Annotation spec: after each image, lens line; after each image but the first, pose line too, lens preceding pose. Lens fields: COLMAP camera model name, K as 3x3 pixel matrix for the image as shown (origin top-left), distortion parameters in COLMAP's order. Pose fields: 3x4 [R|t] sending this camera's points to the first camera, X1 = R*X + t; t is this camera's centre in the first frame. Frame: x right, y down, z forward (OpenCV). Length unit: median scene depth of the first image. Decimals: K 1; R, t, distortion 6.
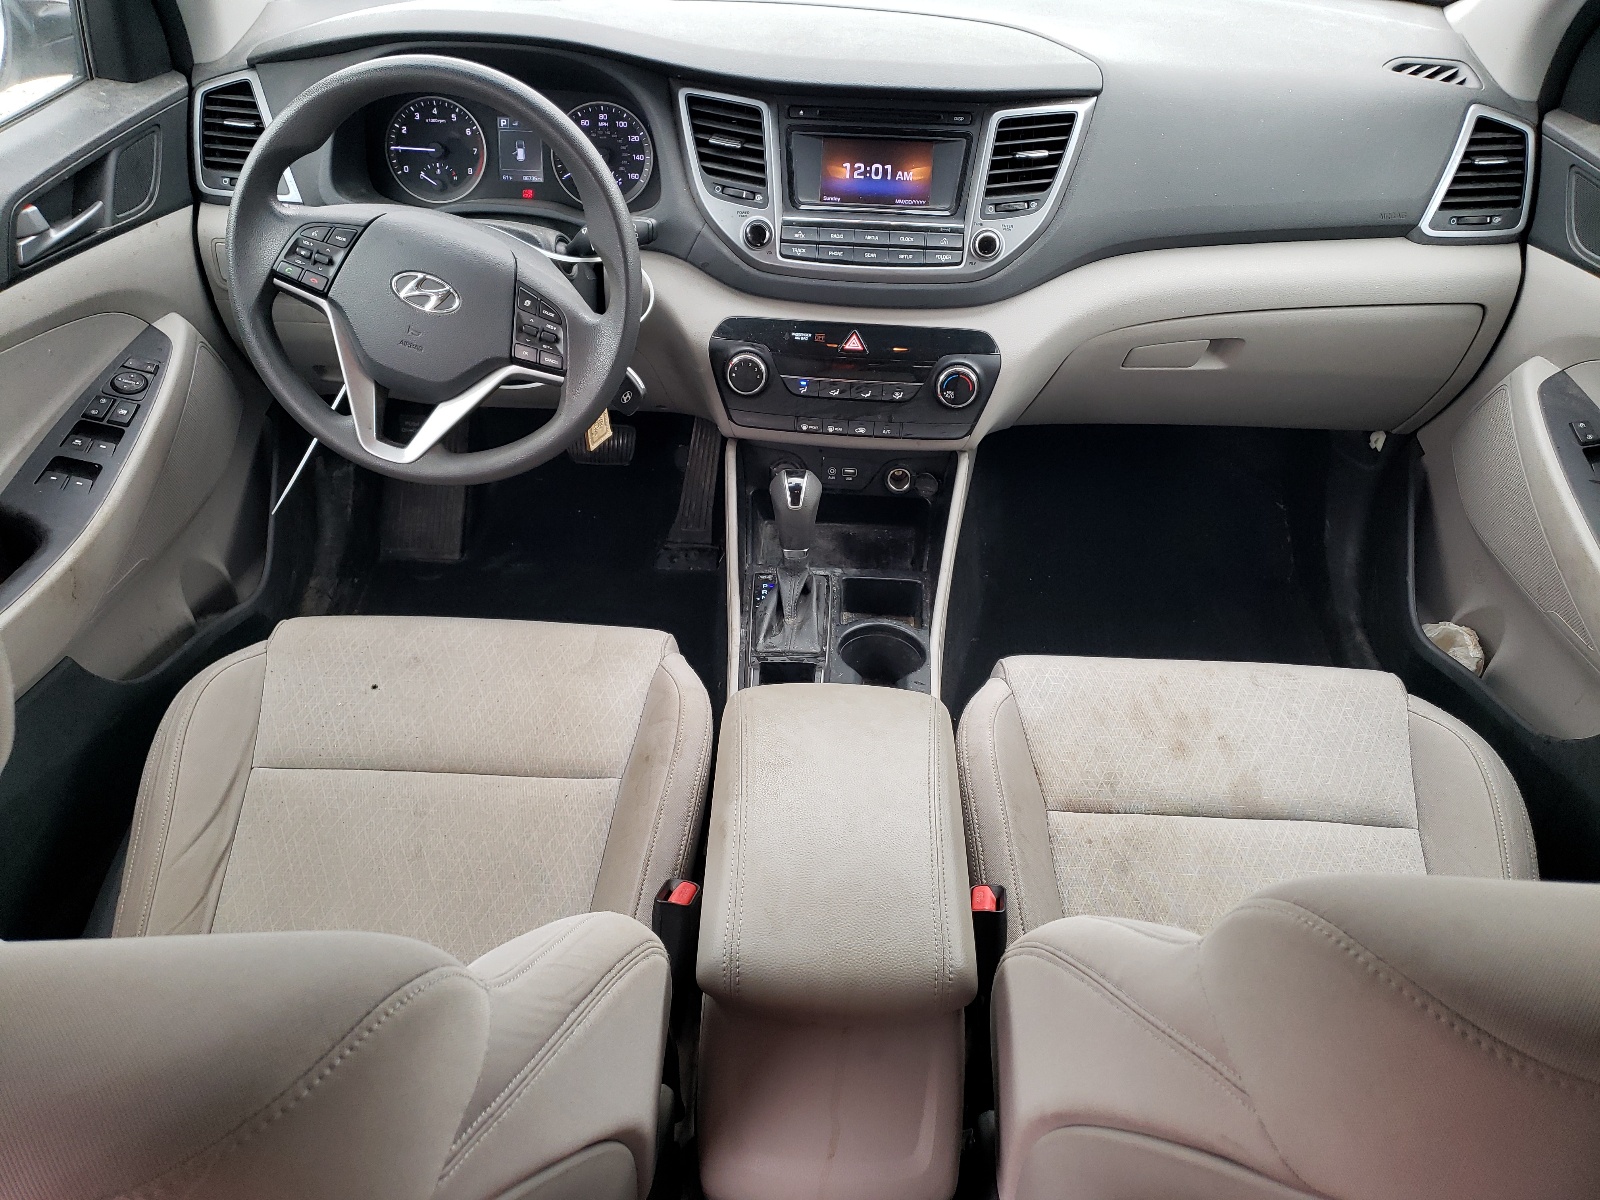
lens RADIAL K [[1337.2, 0, 800.0], [0, 1337.2, 600.0], [0, 0, 1]] dist [0.010282, 0.000673]
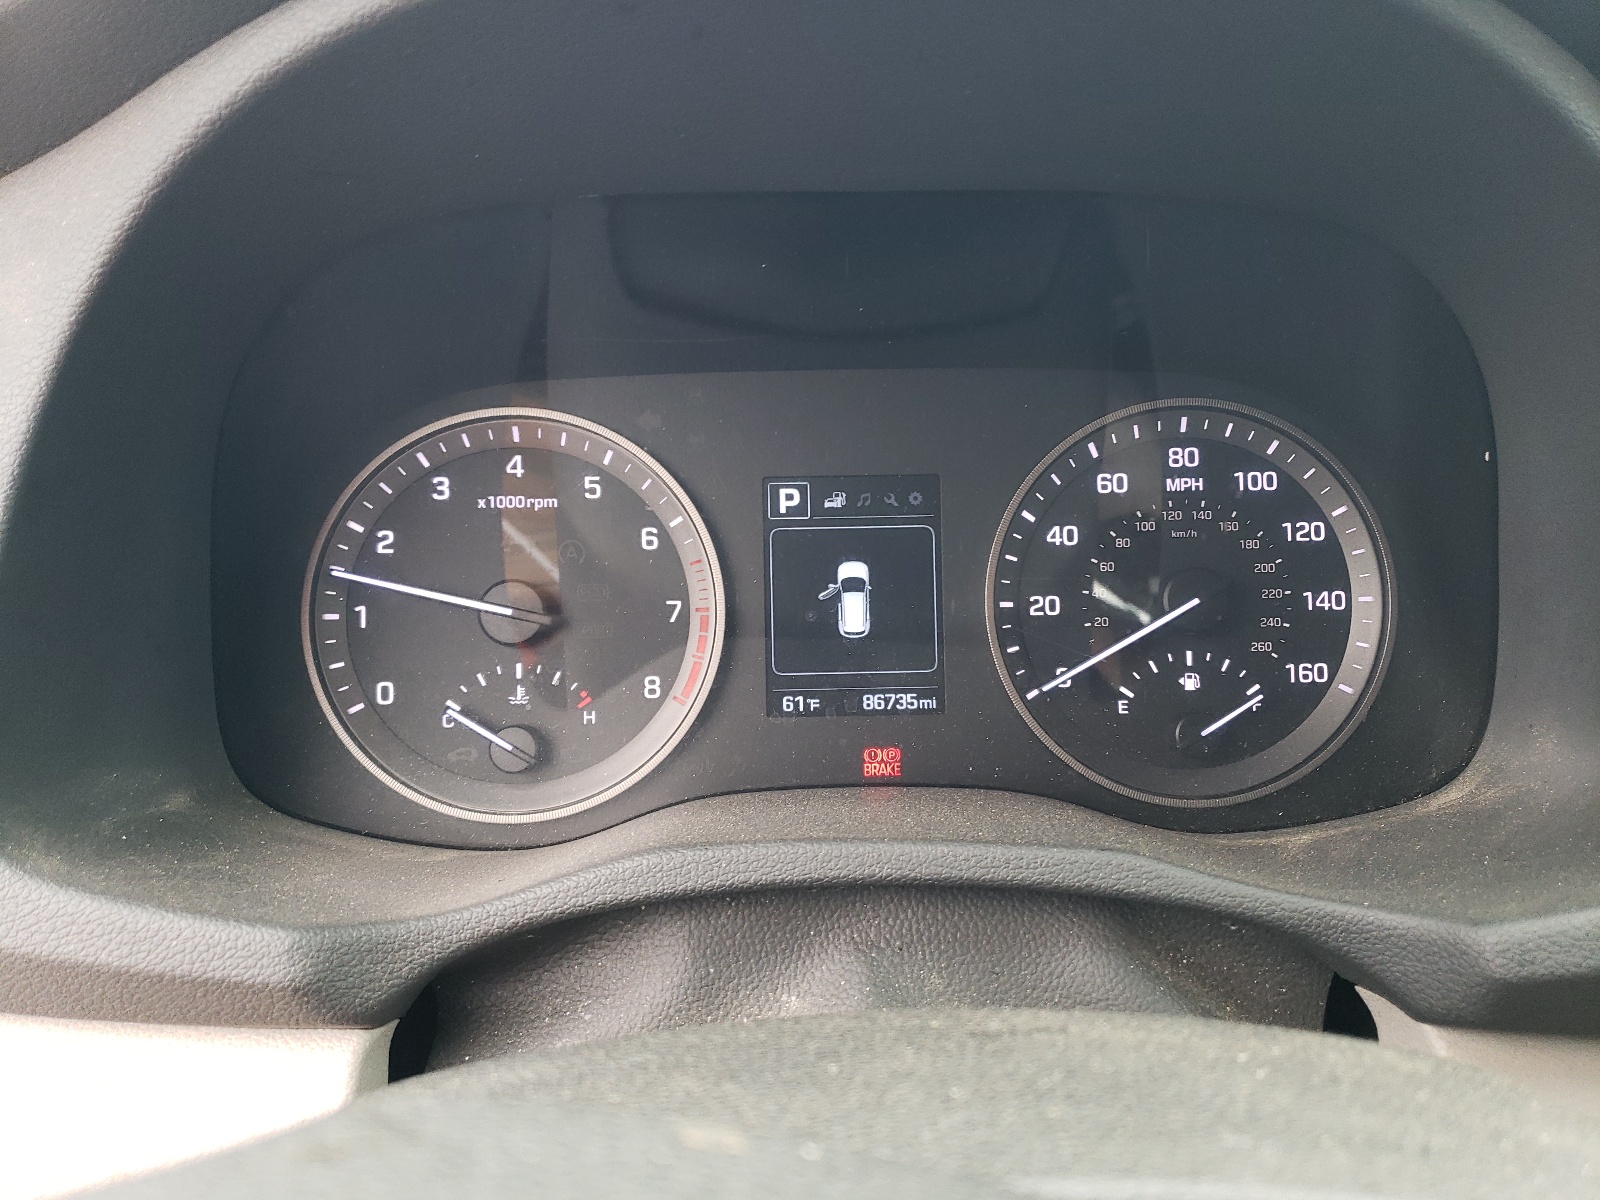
lens RADIAL K [[1337.2, 0, 800.0], [0, 1337.2, 600.0], [0, 0, 1]] dist [0.010282, 0.000673]
pose [[0.994722, -0.044947, 0.092239, -0.242960], [0.076584, 0.923498, -0.375881, -0.242927], [-0.068288, 0.380961, 0.922066, 0.772689]]
